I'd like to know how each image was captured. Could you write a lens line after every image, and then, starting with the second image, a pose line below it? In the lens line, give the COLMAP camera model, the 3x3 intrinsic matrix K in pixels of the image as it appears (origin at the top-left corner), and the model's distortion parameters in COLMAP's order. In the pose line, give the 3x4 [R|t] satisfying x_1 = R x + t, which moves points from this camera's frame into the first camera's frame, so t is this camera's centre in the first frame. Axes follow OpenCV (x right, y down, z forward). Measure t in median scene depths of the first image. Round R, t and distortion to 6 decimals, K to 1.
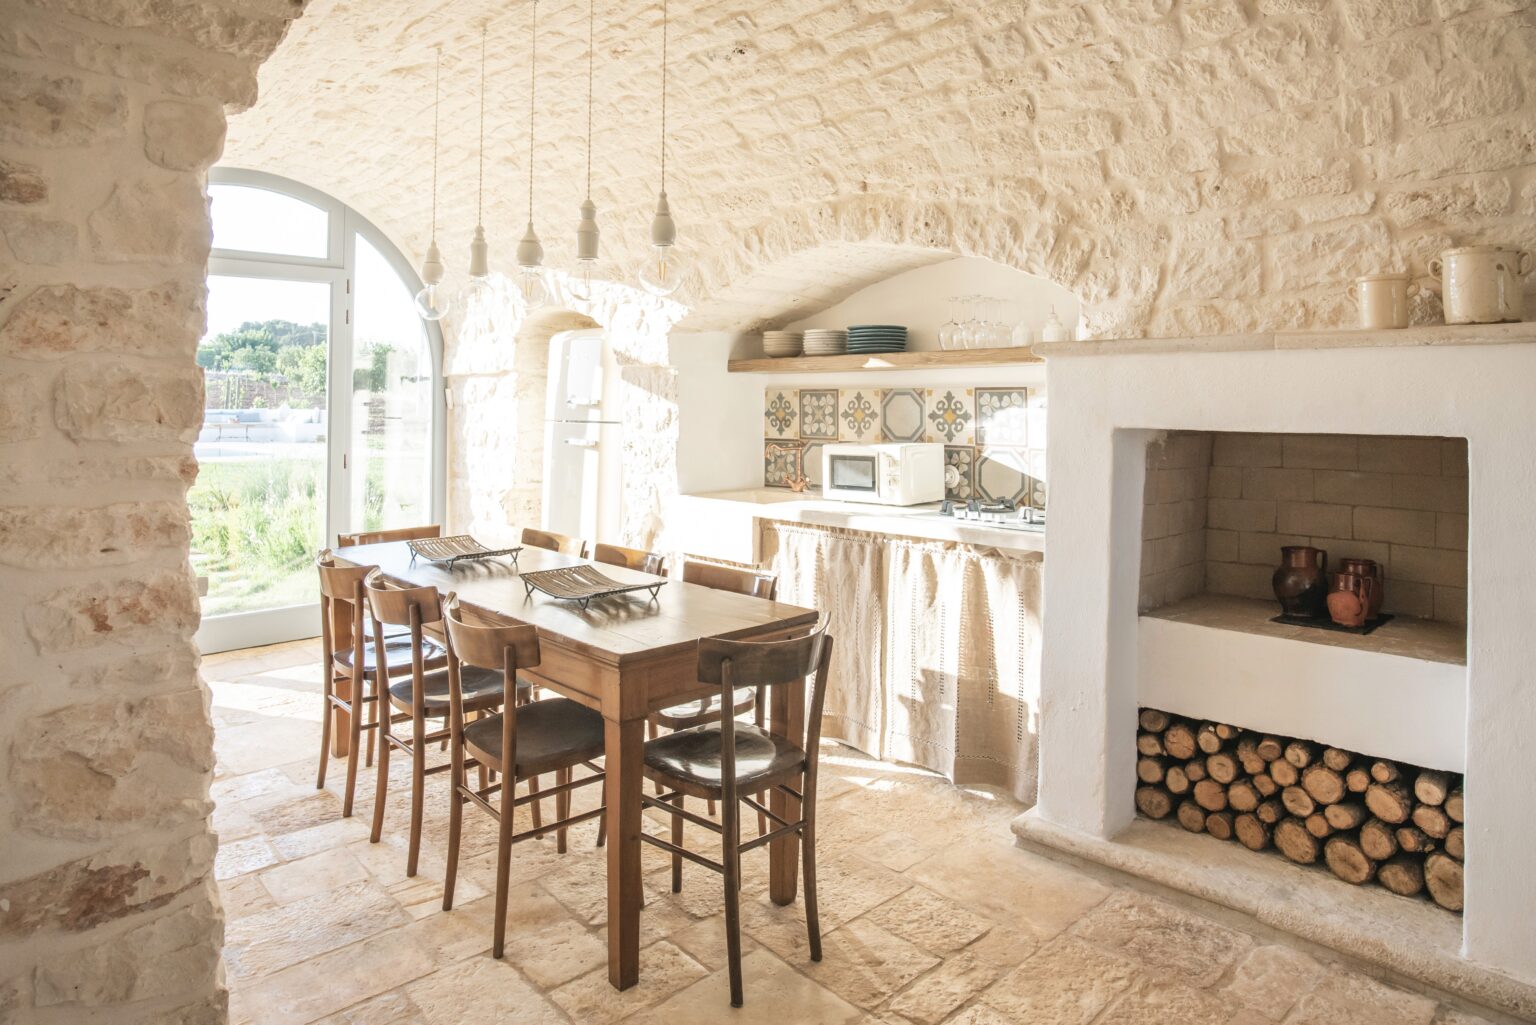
lens RADIAL K [[936.7, 0, 749.5], [0, 936.7, 361.5], [0, 0, 1]] dist [-0.044980, 0.018043]
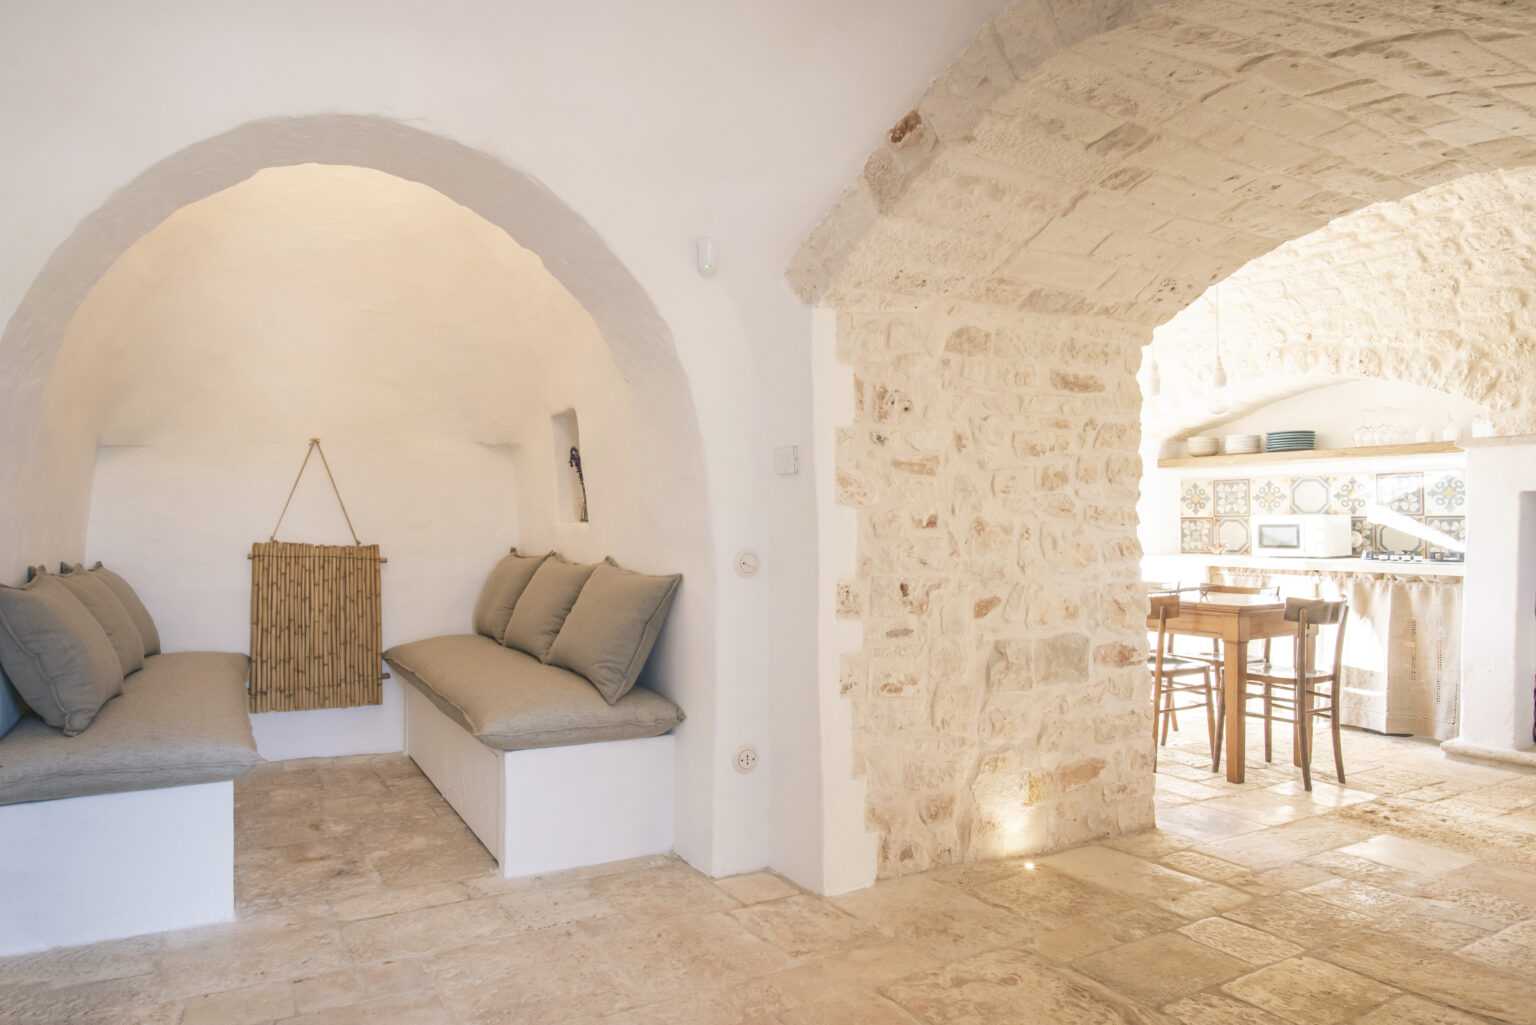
lens RADIAL K [[969.6, 0, 683.6], [0, 969.6, 508.3], [0, 0, 1]] dist [-0.051026, 0.020678]
pose [[0.965823, -0.009250, -0.259037, -0.517976], [0.017285, 0.999437, 0.028756, 0.028060], [0.258625, -0.032250, 0.965439, -0.834208]]
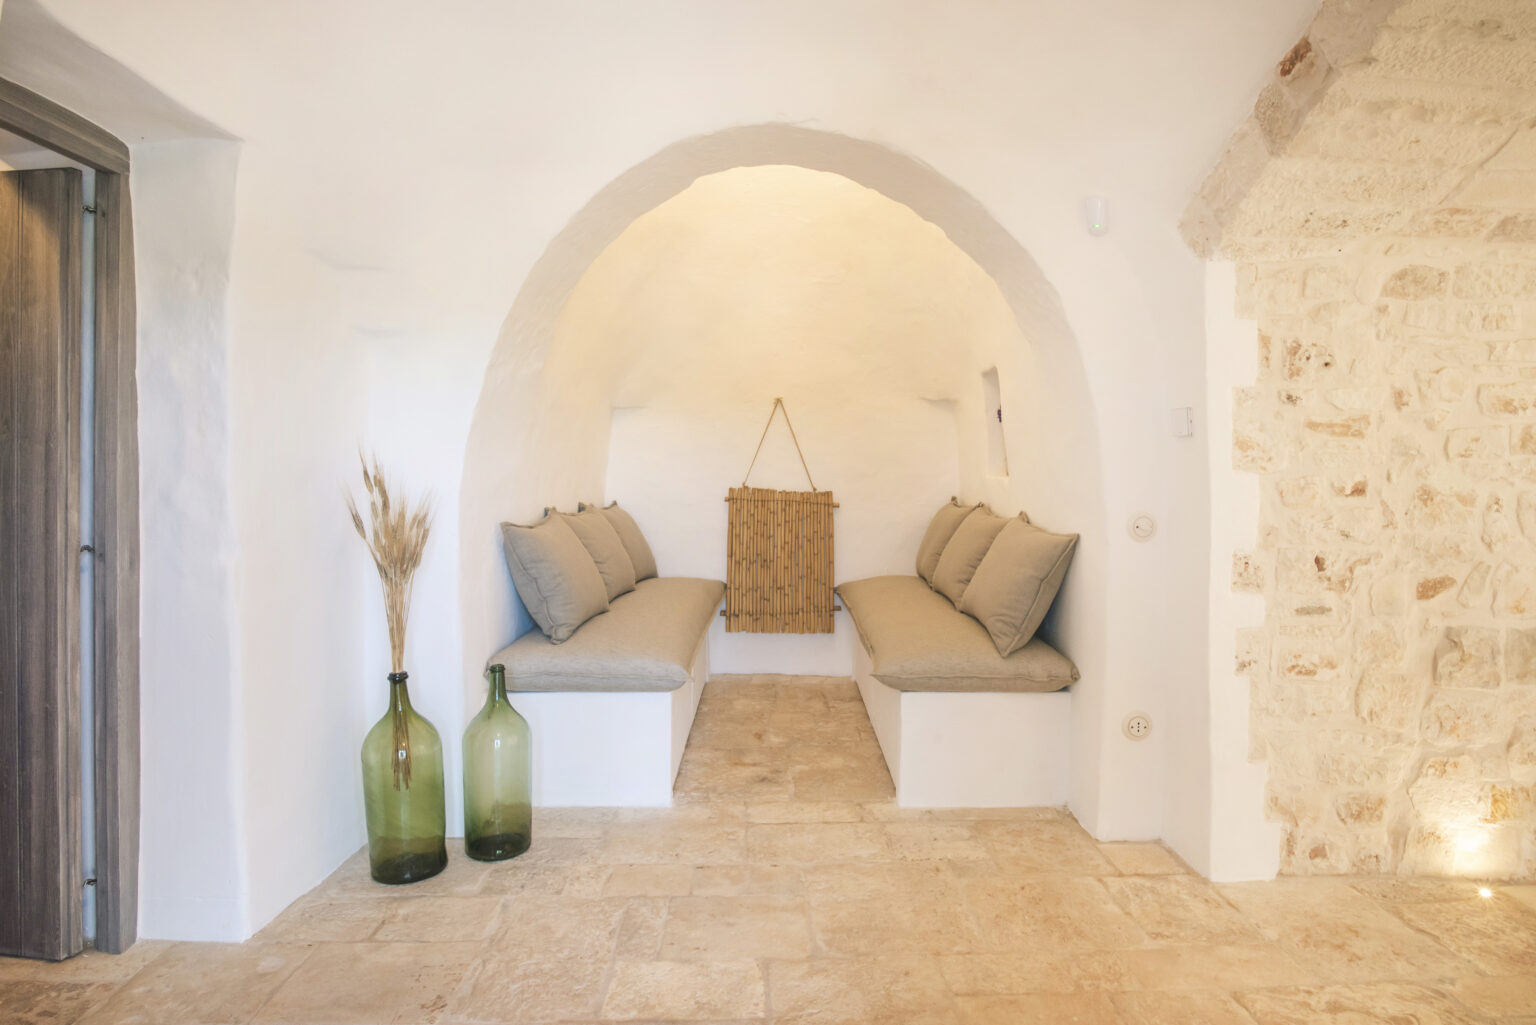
lens RADIAL K [[909.4, 0, 771.4], [0, 909.4, 469.5], [0, 0, 1]] dist [-0.040315, 0.013385]
pose [[0.766178, 0.009252, -0.642562, -0.407947], [0.023908, 0.998794, 0.042888, 0.007259], [0.642184, -0.048223, 0.765032, -0.782995]]
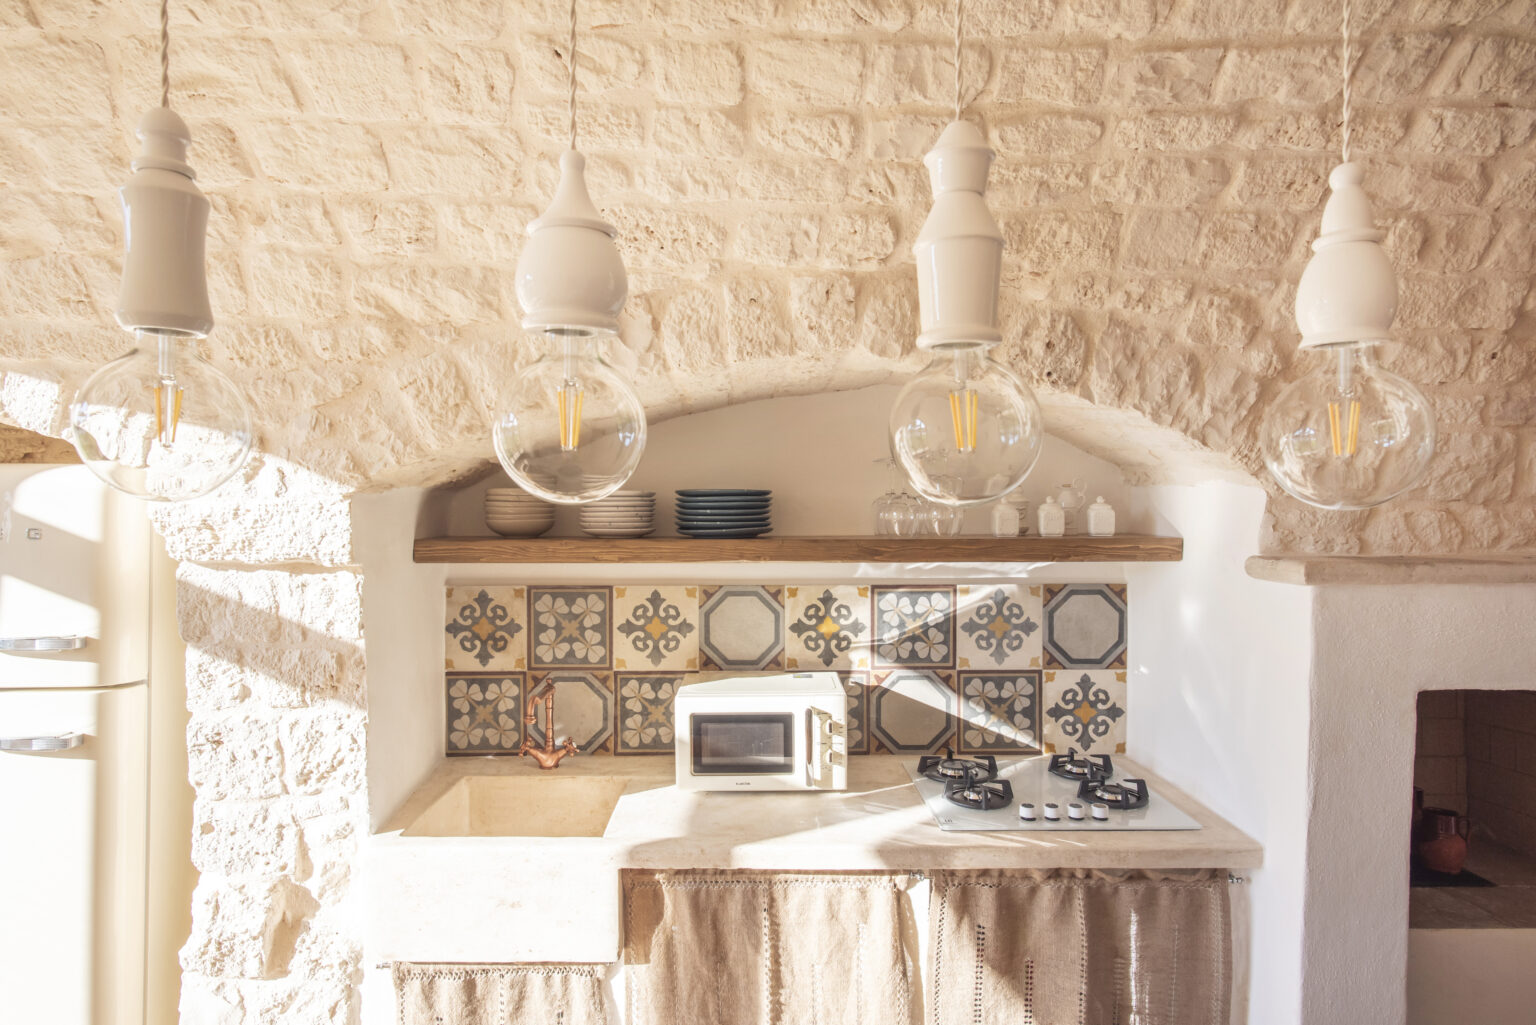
lens RADIAL K [[882.9, 0, 747.2], [0, 882.9, 515.4], [0, 0, 1]] dist [-0.007143, 0.011072]
pose [[0.701928, -0.010044, 0.712177, -0.381158], [-0.028437, 0.998708, 0.042113, -0.064293], [-0.711680, -0.049812, 0.700735, 0.829029]]
